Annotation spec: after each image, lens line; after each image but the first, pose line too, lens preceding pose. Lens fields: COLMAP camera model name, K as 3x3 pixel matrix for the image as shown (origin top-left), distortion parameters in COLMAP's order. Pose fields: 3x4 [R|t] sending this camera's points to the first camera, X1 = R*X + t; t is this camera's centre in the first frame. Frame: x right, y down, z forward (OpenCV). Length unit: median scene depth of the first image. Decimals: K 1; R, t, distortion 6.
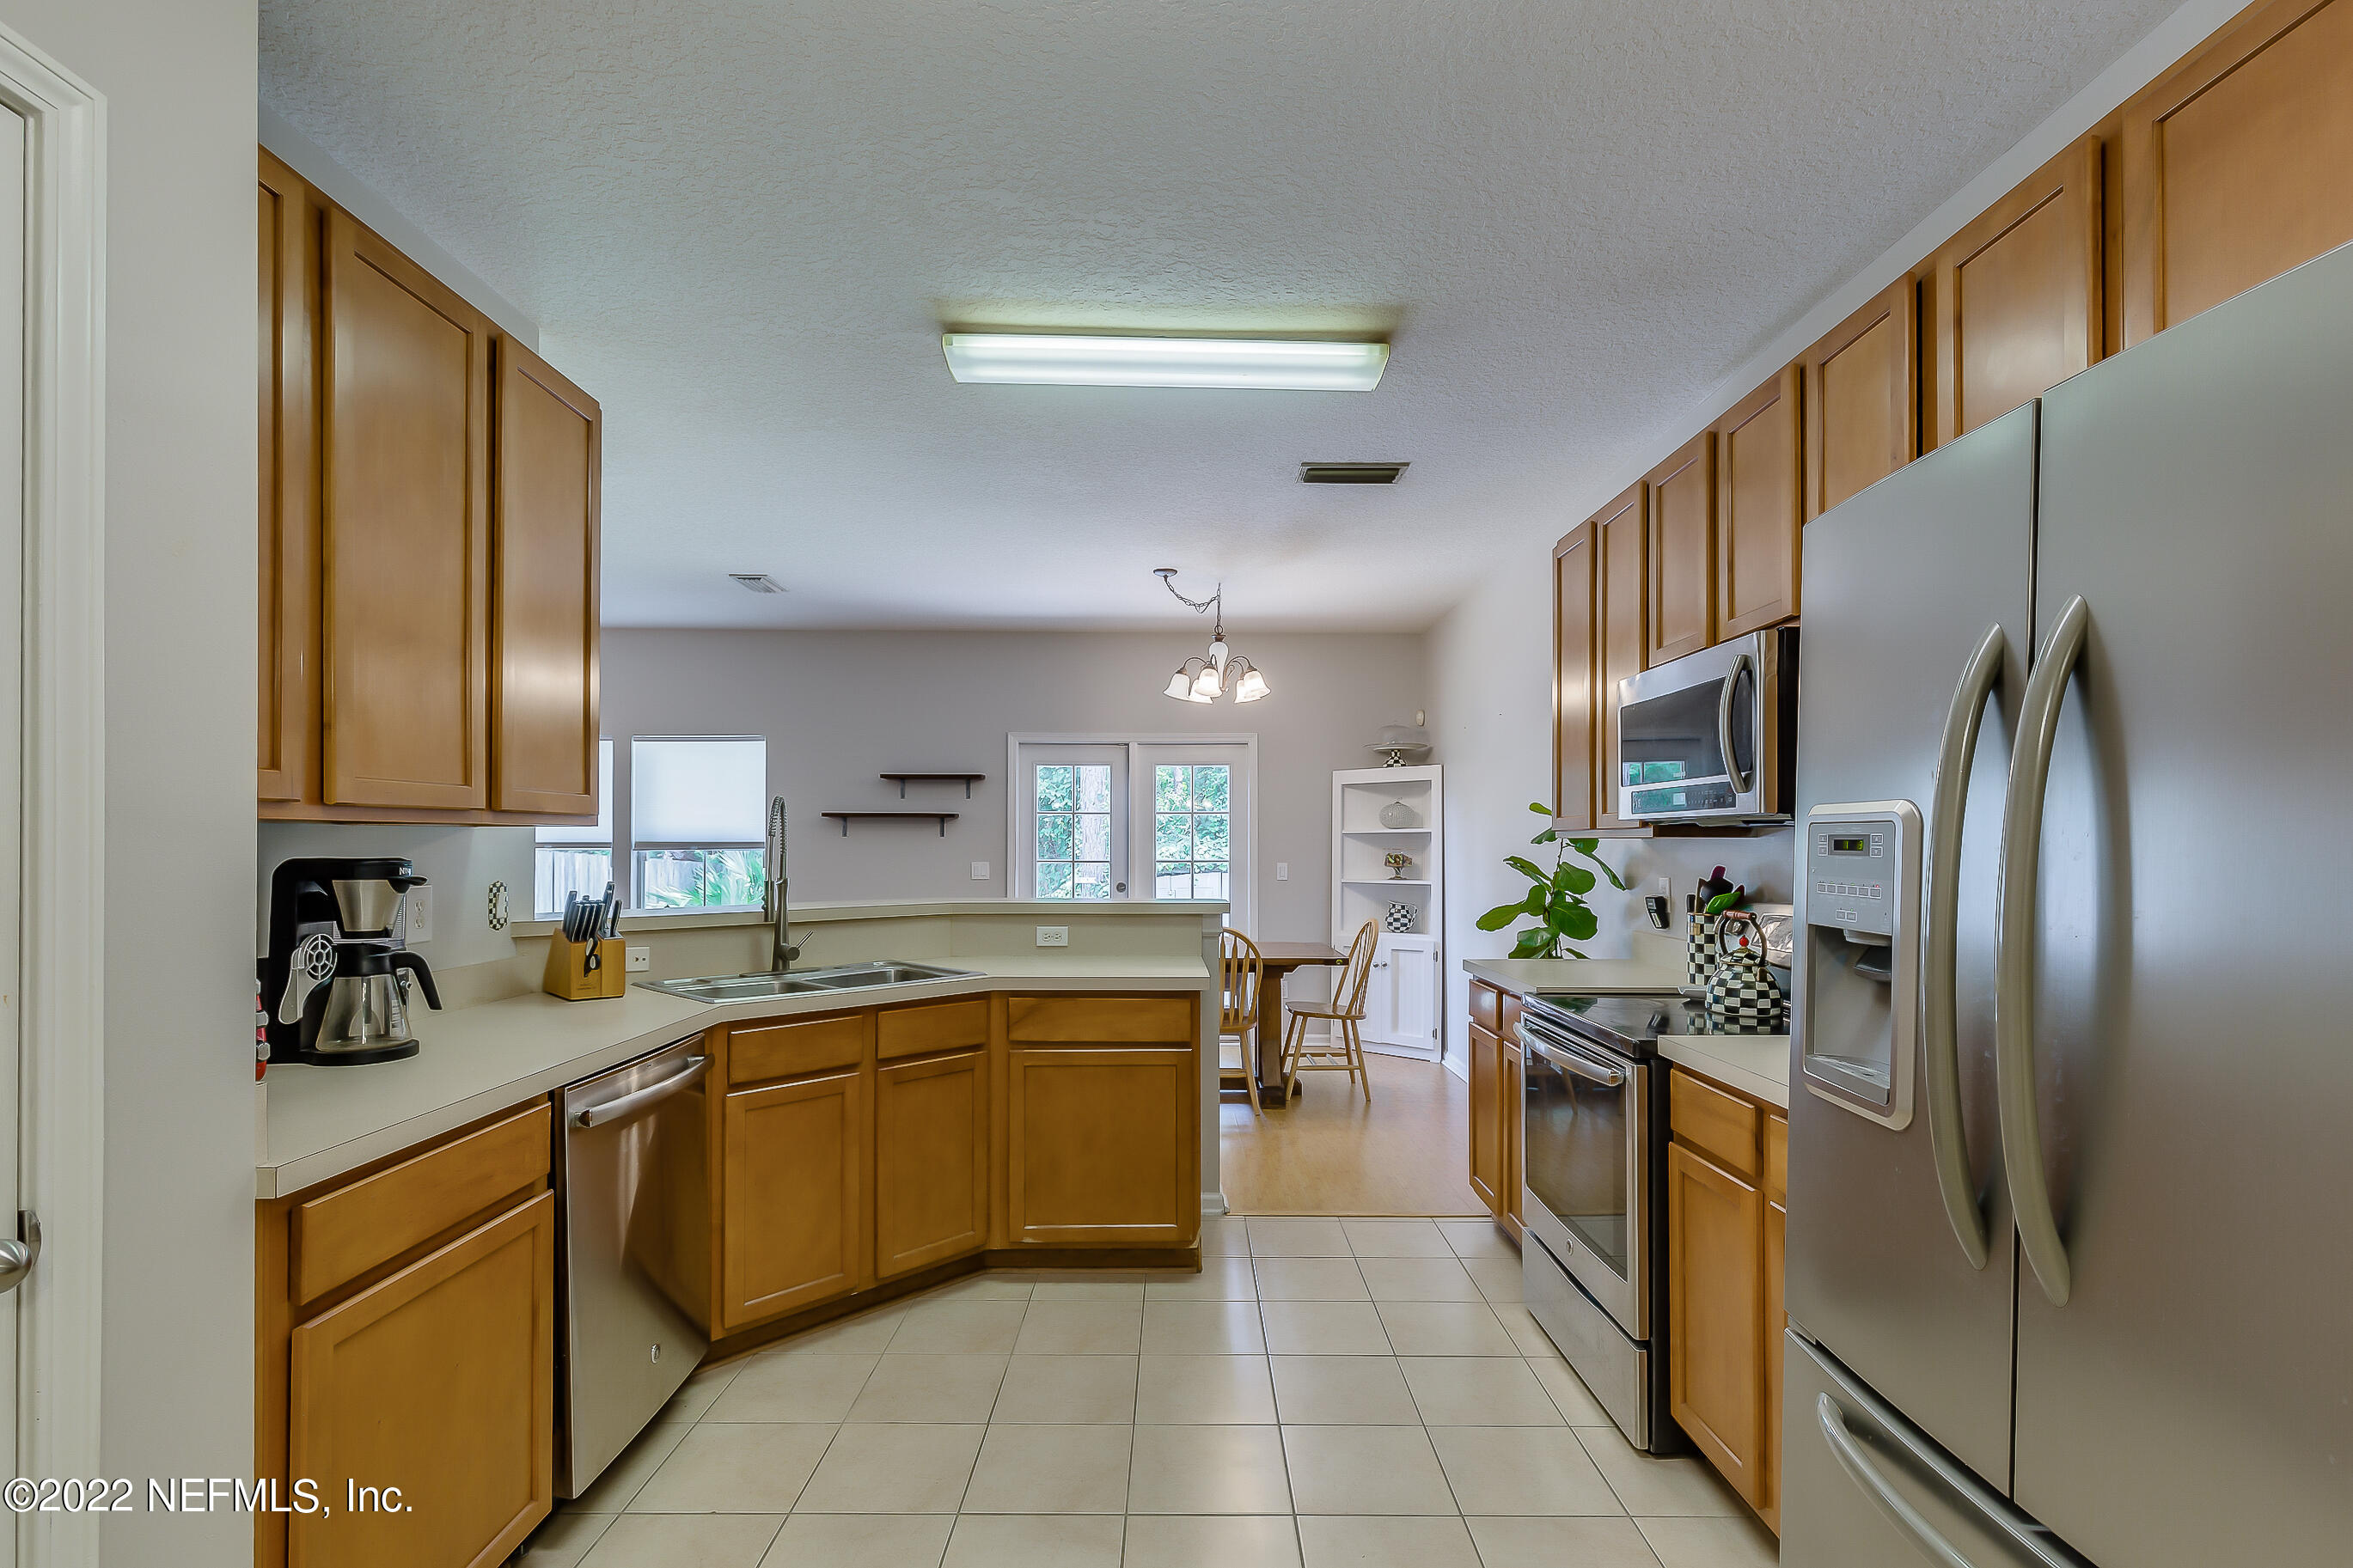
lens RADIAL K [[1089.4, 0, 1188.2], [0, 1089.4, 842.5], [0, 0, 1]] dist [0.001634, 0.000094]
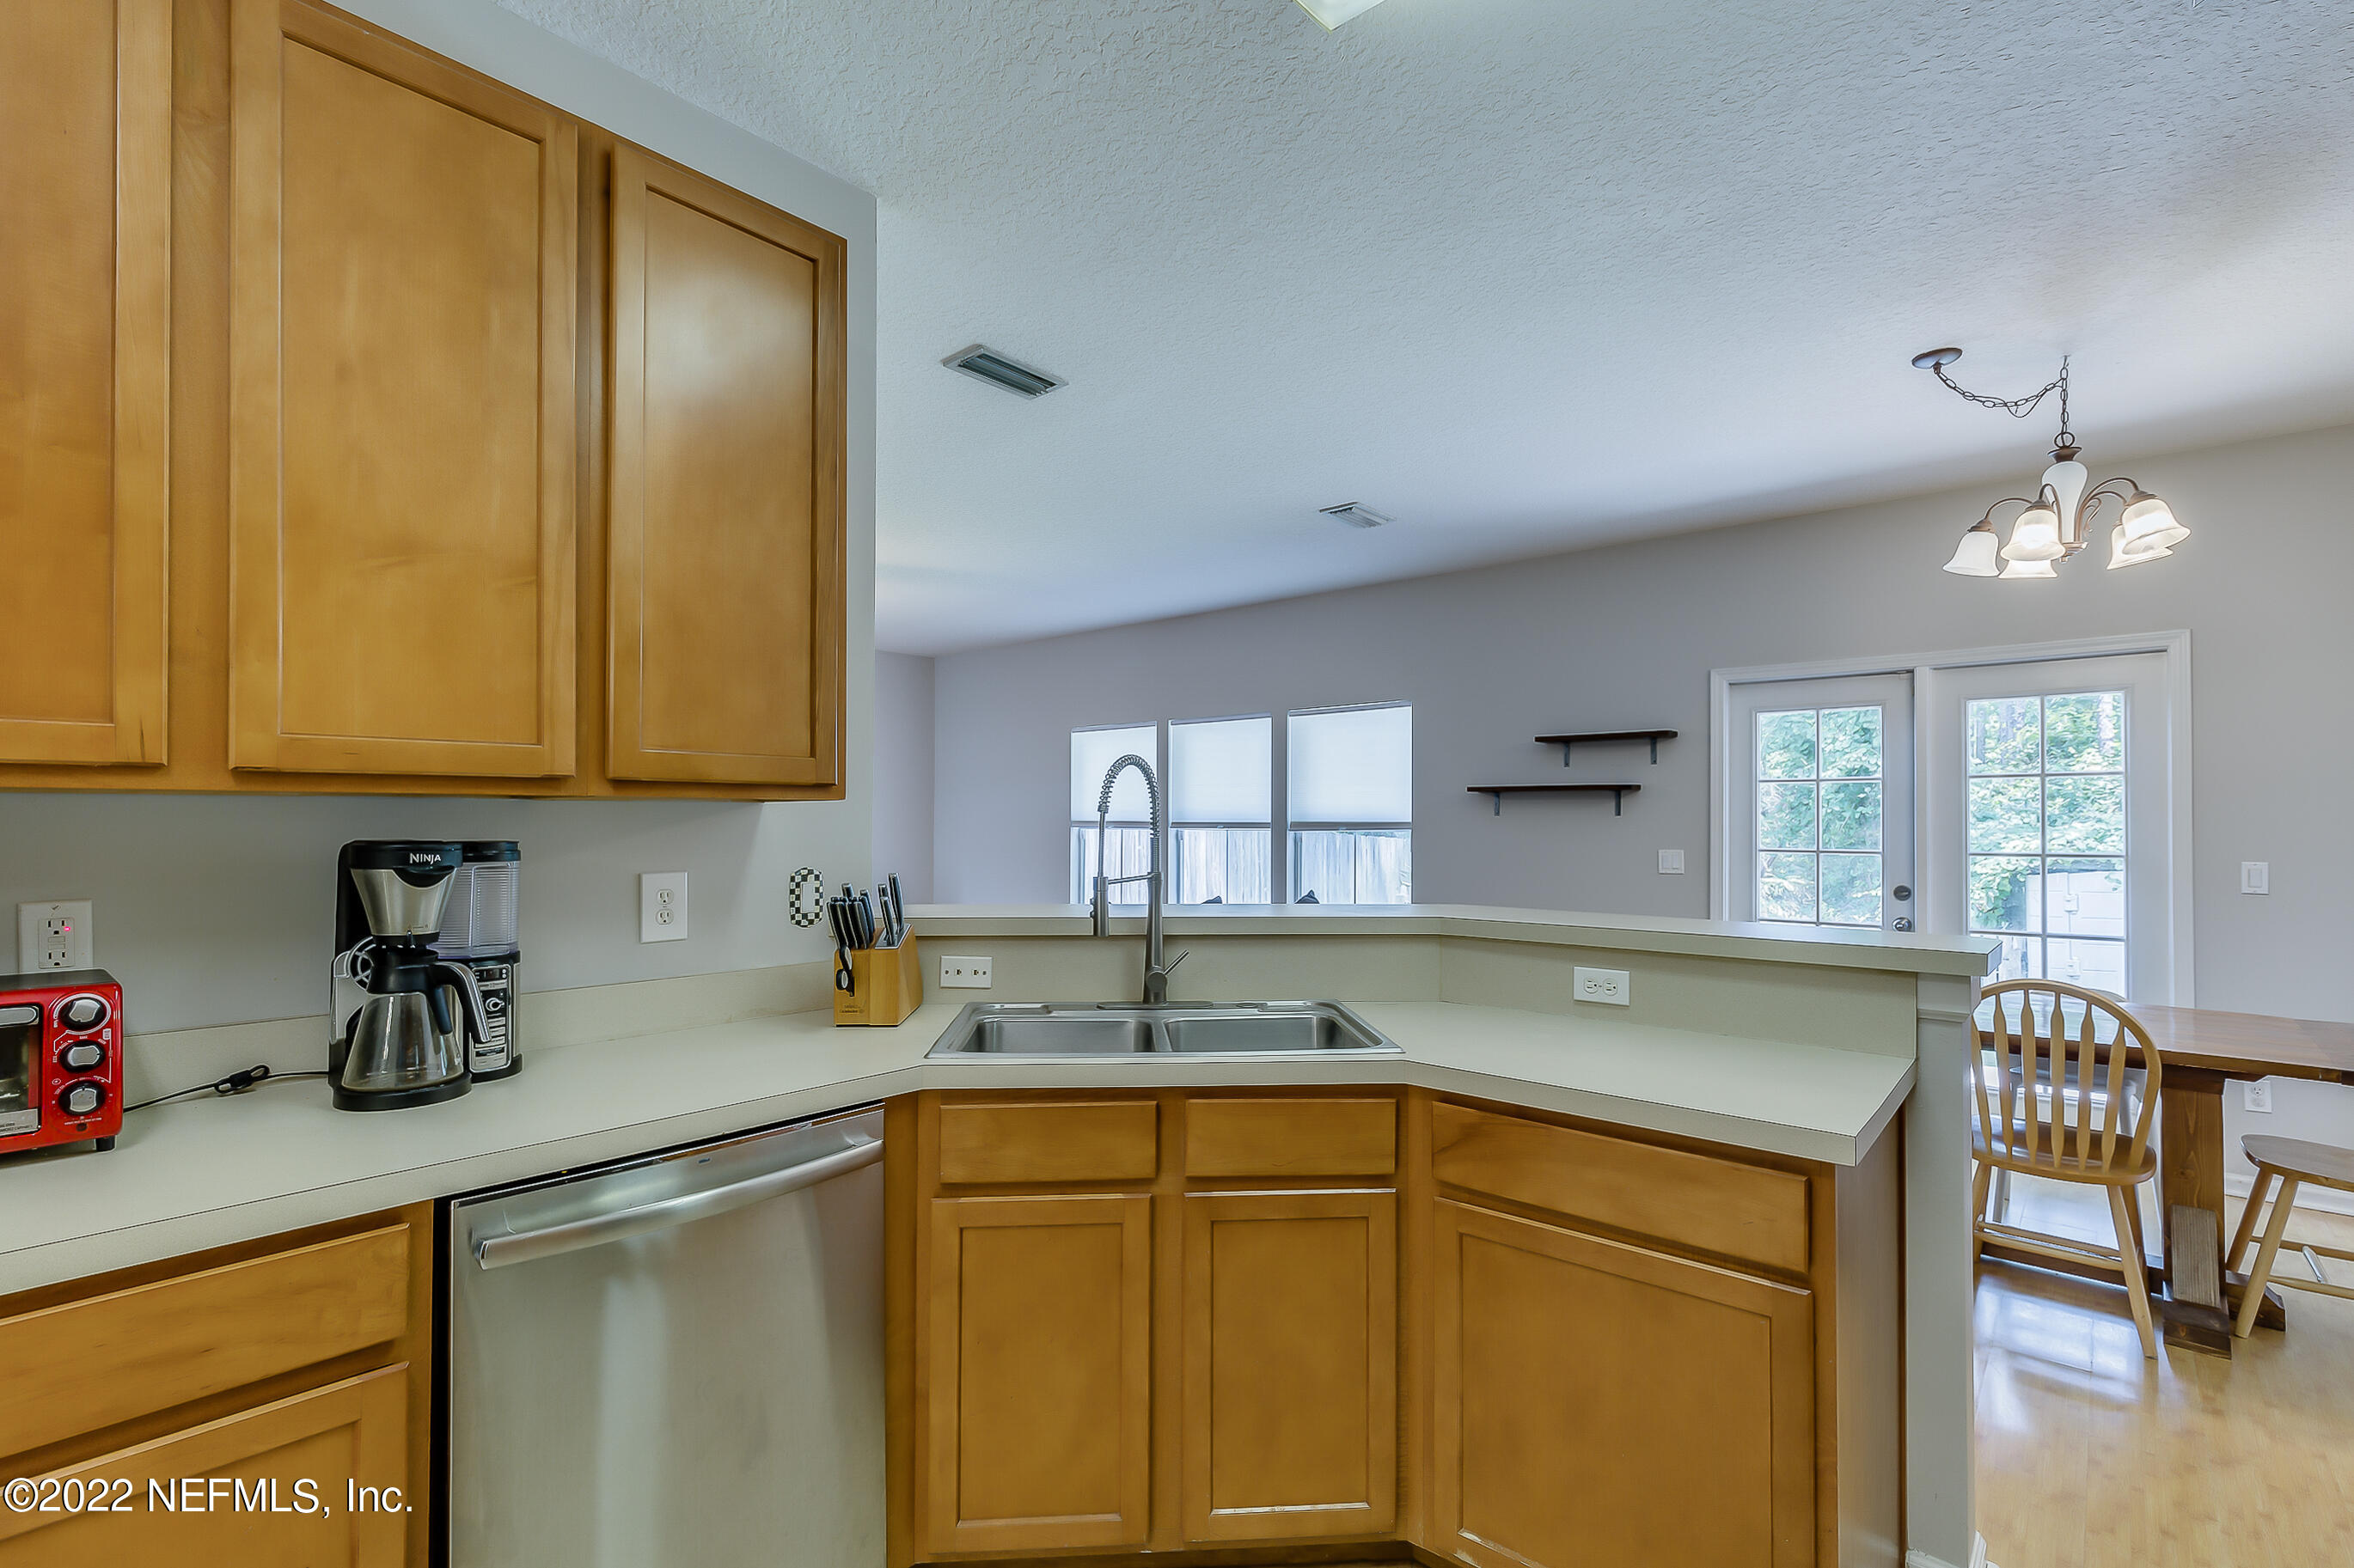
lens RADIAL K [[1069.3, 0, 1177.2], [0, 1069.3, 815.0], [0, 0, 1]] dist [0.000921, 0.000849]
pose [[0.739093, -0.004283, -0.673590, 0.063306], [-0.000998, 0.999972, -0.007453, 0.000549], [0.673603, 0.006181, 0.739068, 0.305969]]
